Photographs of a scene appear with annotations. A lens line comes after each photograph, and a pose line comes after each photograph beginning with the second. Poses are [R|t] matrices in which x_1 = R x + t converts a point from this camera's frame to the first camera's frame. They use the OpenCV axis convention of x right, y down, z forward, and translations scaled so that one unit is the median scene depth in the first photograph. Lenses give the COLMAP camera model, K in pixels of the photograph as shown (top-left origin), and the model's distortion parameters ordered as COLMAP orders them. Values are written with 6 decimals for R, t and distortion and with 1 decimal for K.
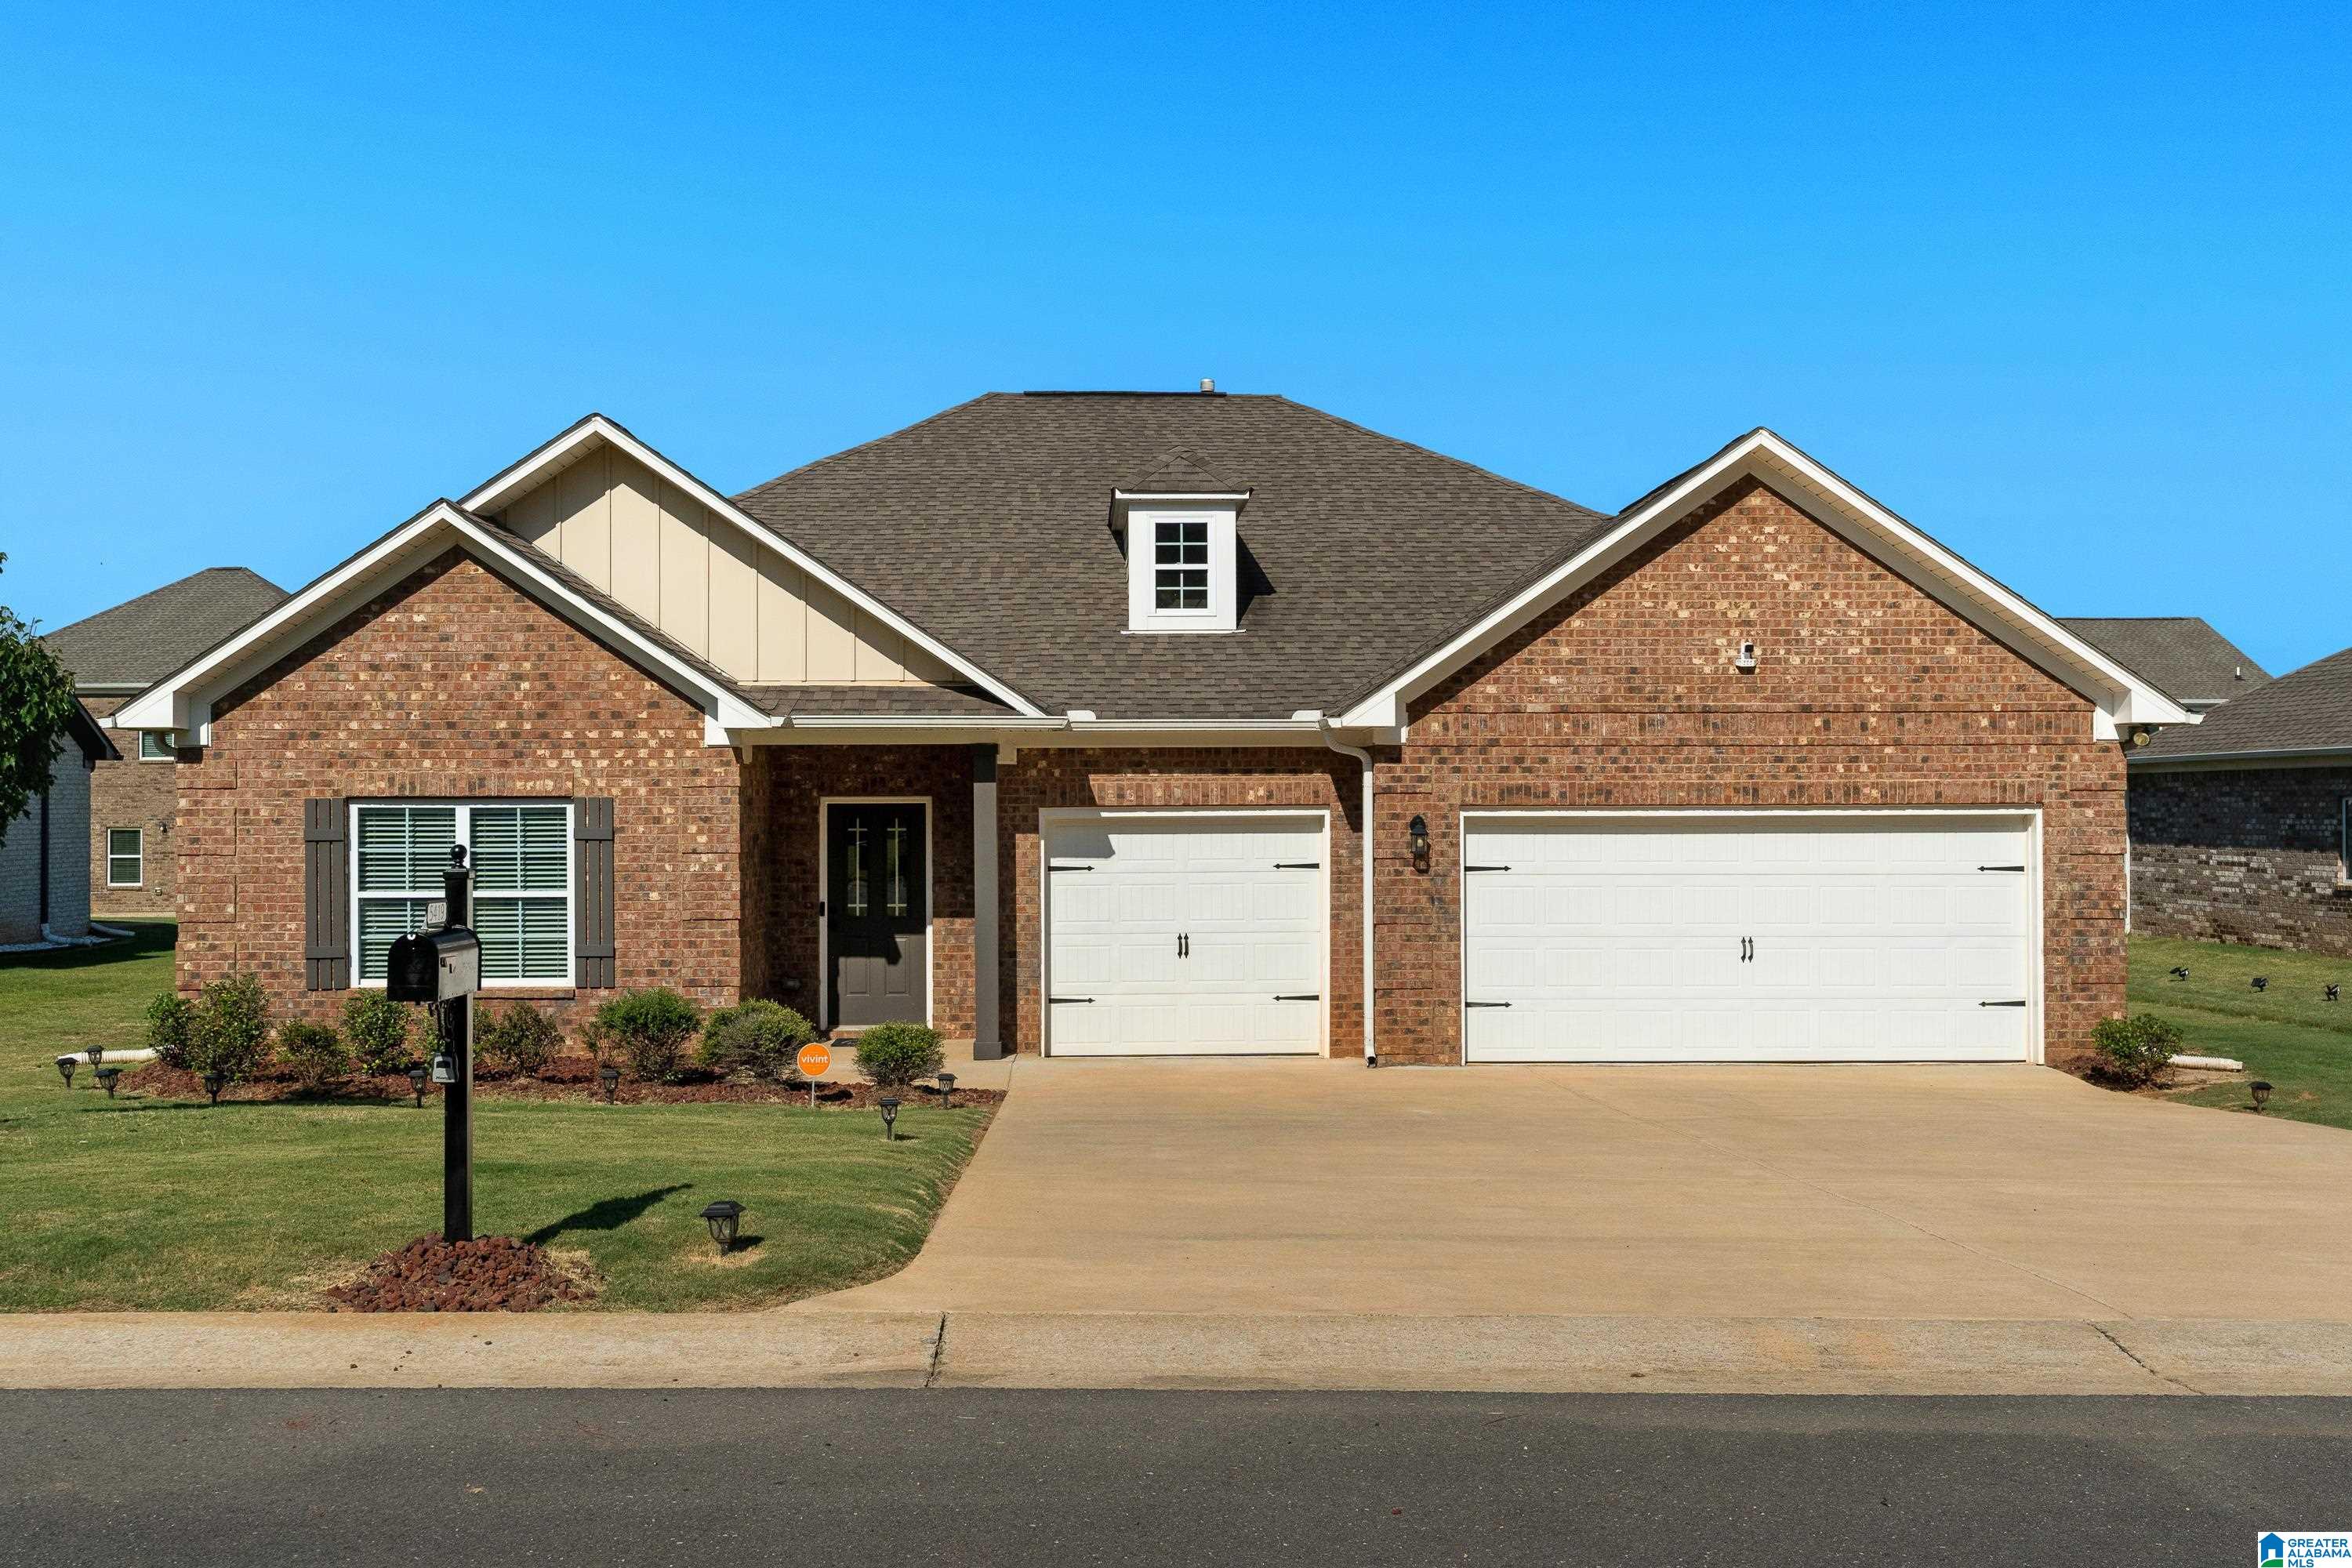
lens RADIAL K [[2200.7, 0, 1169.0], [0, 2200.7, 785.0], [0, 0, 1]] dist [0.005070, 0.000000]
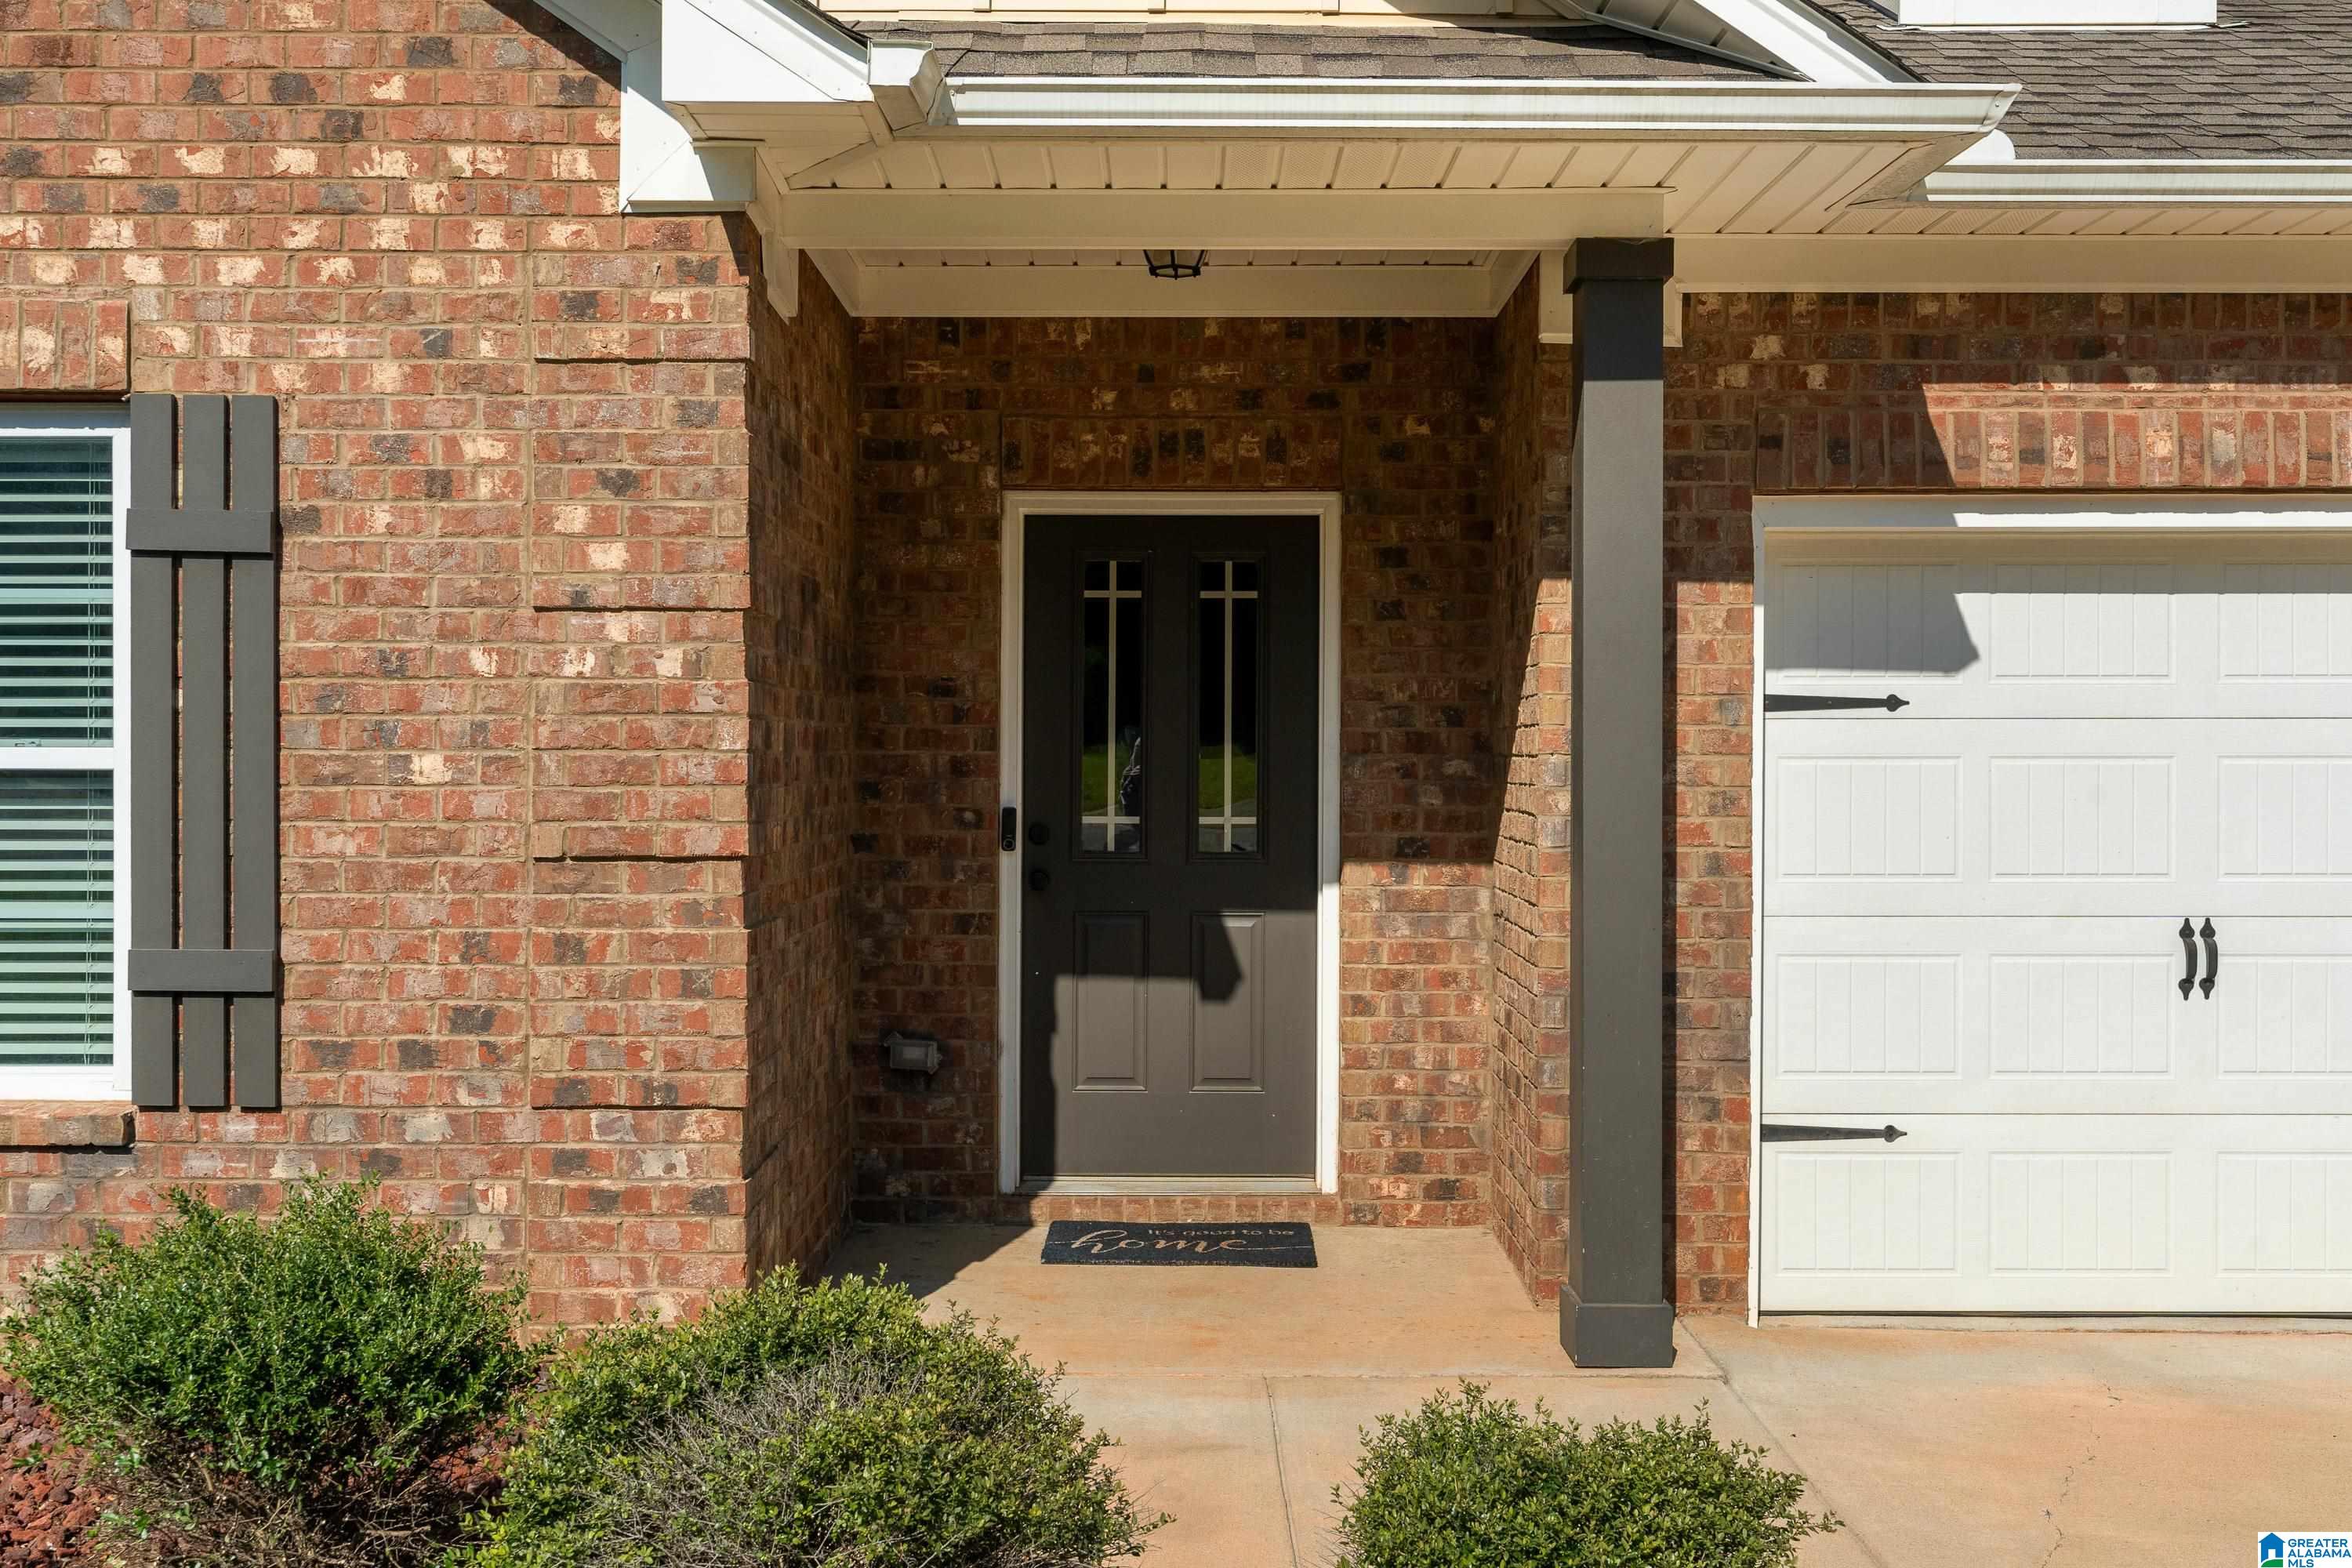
lens RADIAL K [[2333.4, 0, 1173.2], [0, 2333.4, 751.7], [0, 0, 1]] dist [0.009624, 0.000000]
pose [[0.999389, 0.008145, -0.033988, -0.130284], [-0.007702, 0.999884, 0.013146, 0.042870], [0.034091, -0.012876, 0.999336, 0.700441]]
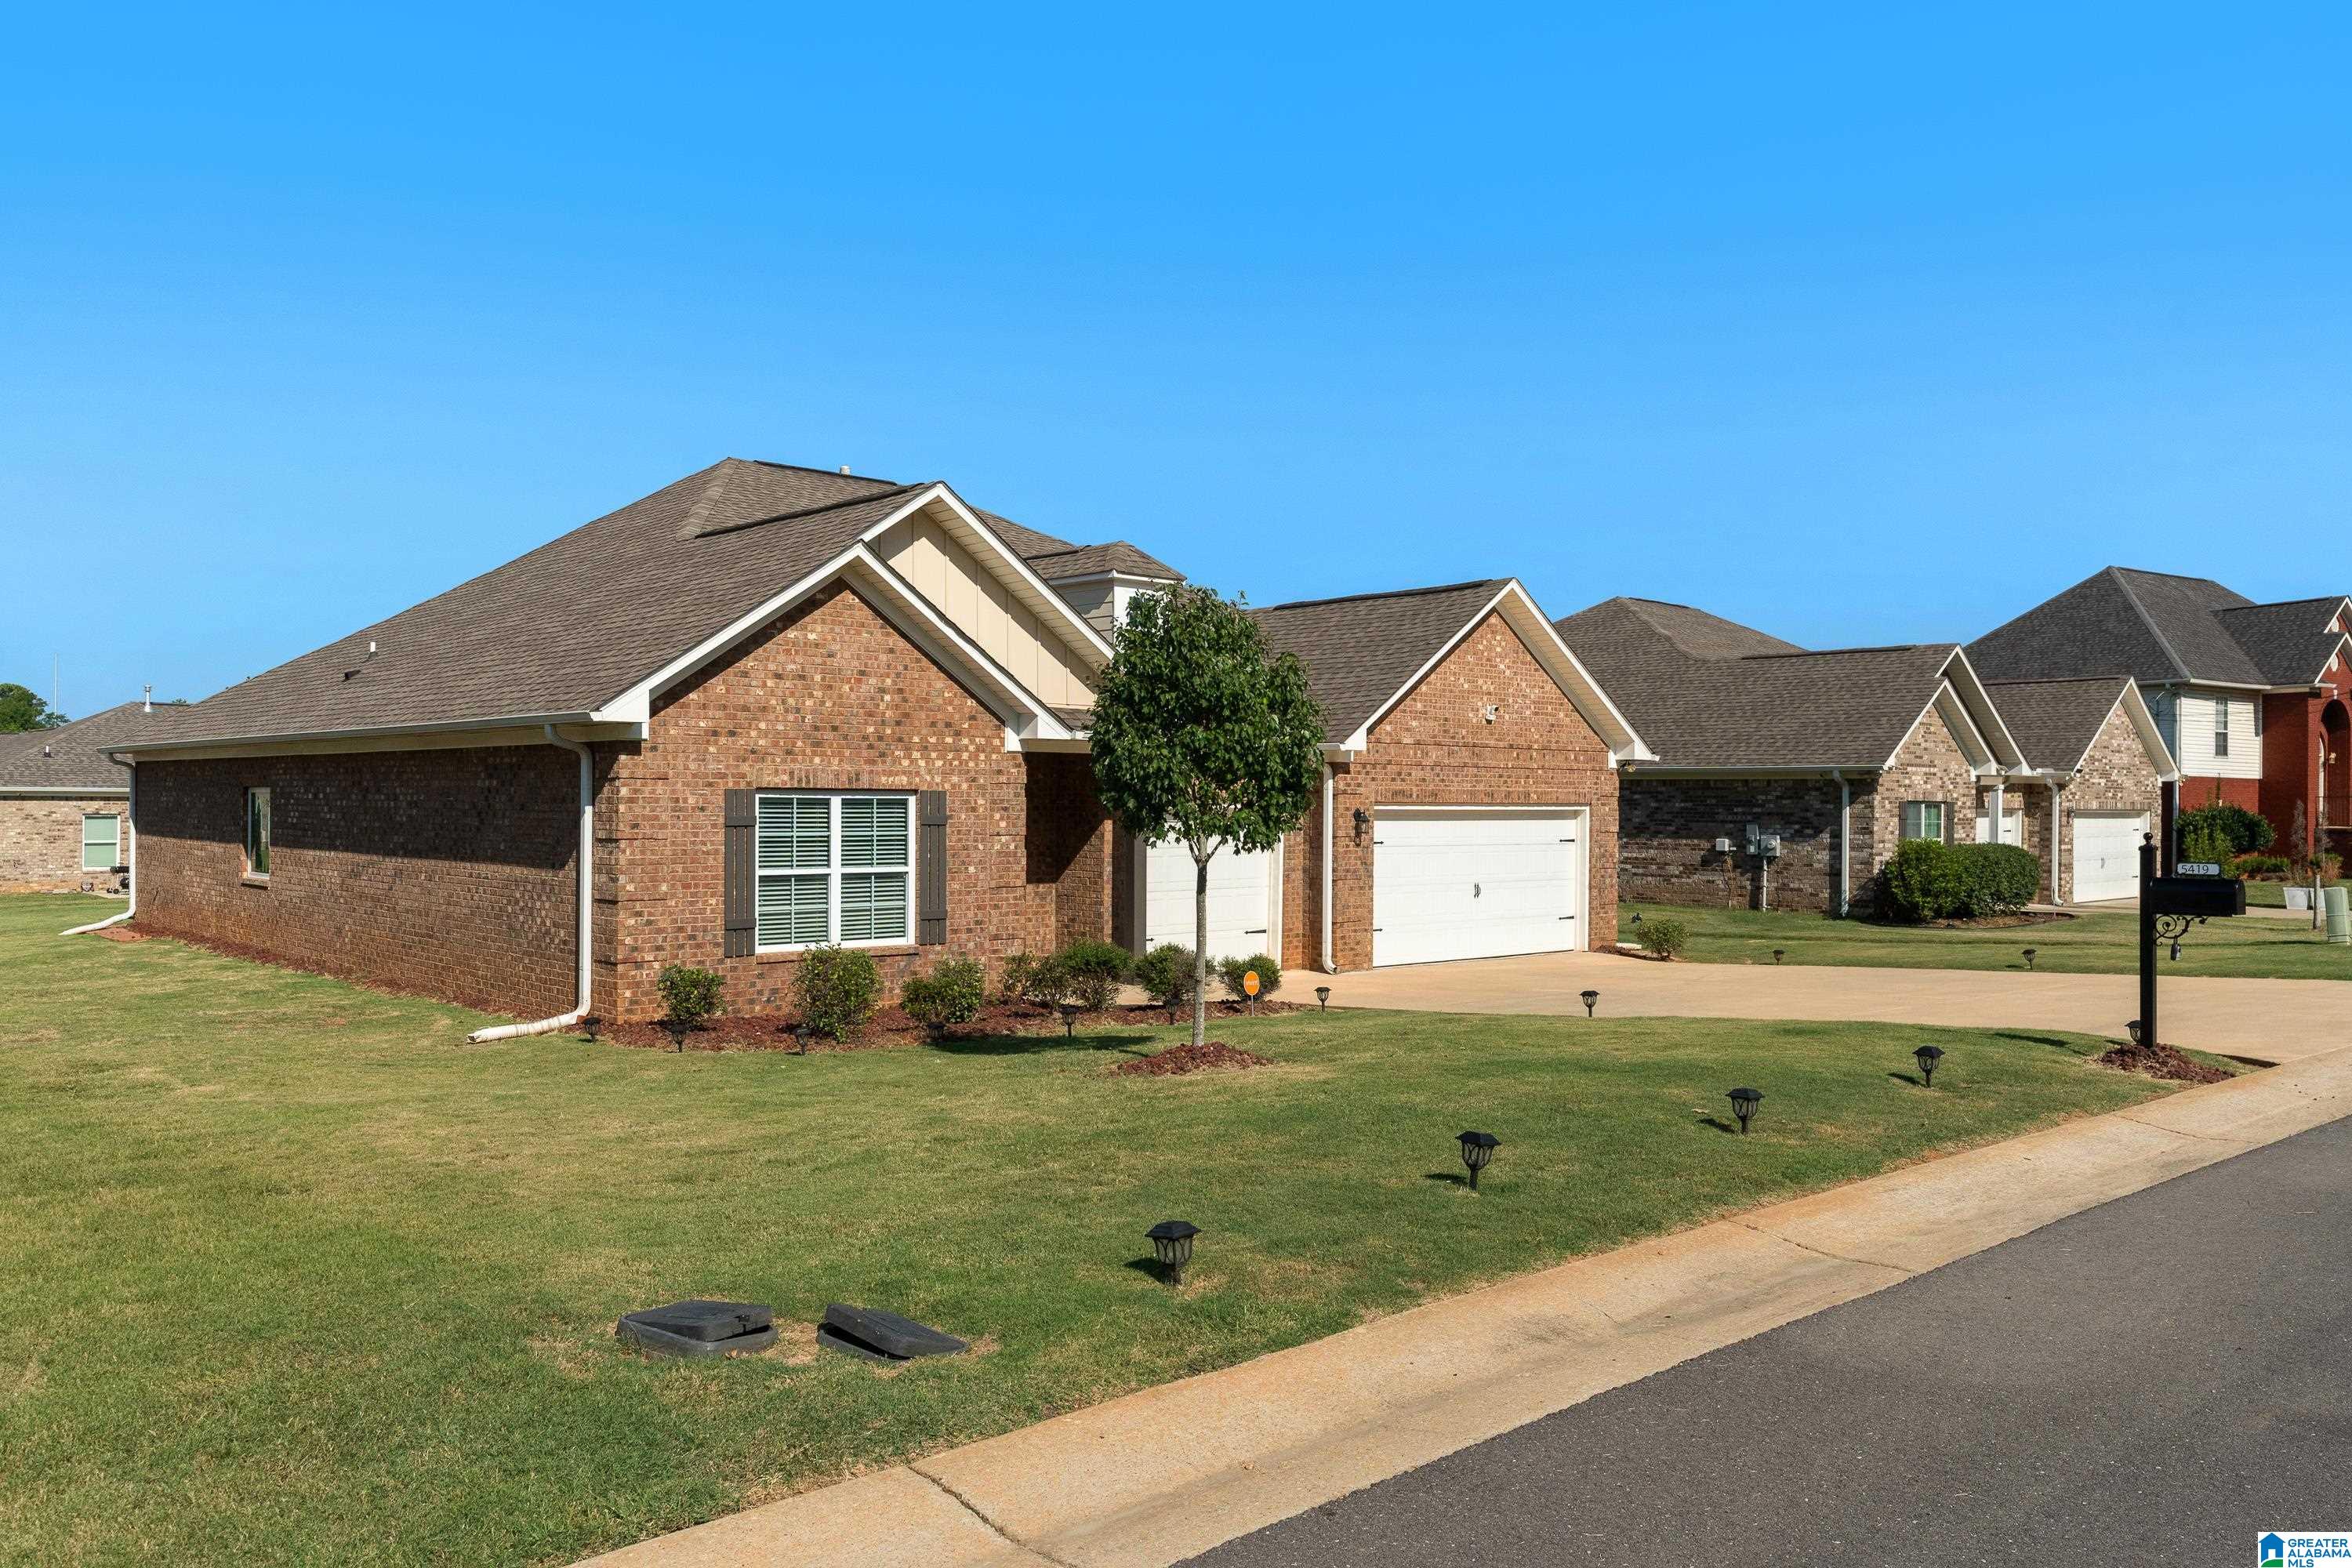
lens RADIAL K [[1712.5, 0, 1154.3], [0, 1712.5, 790.3], [0, 0, 1]] dist [-0.001795, 0.008790]
pose [[0.763556, 0.012241, 0.645626, -0.767284], [-0.016573, 0.999862, 0.000644, 0.002657], [-0.645529, -0.011192, 0.763654, 0.178496]]
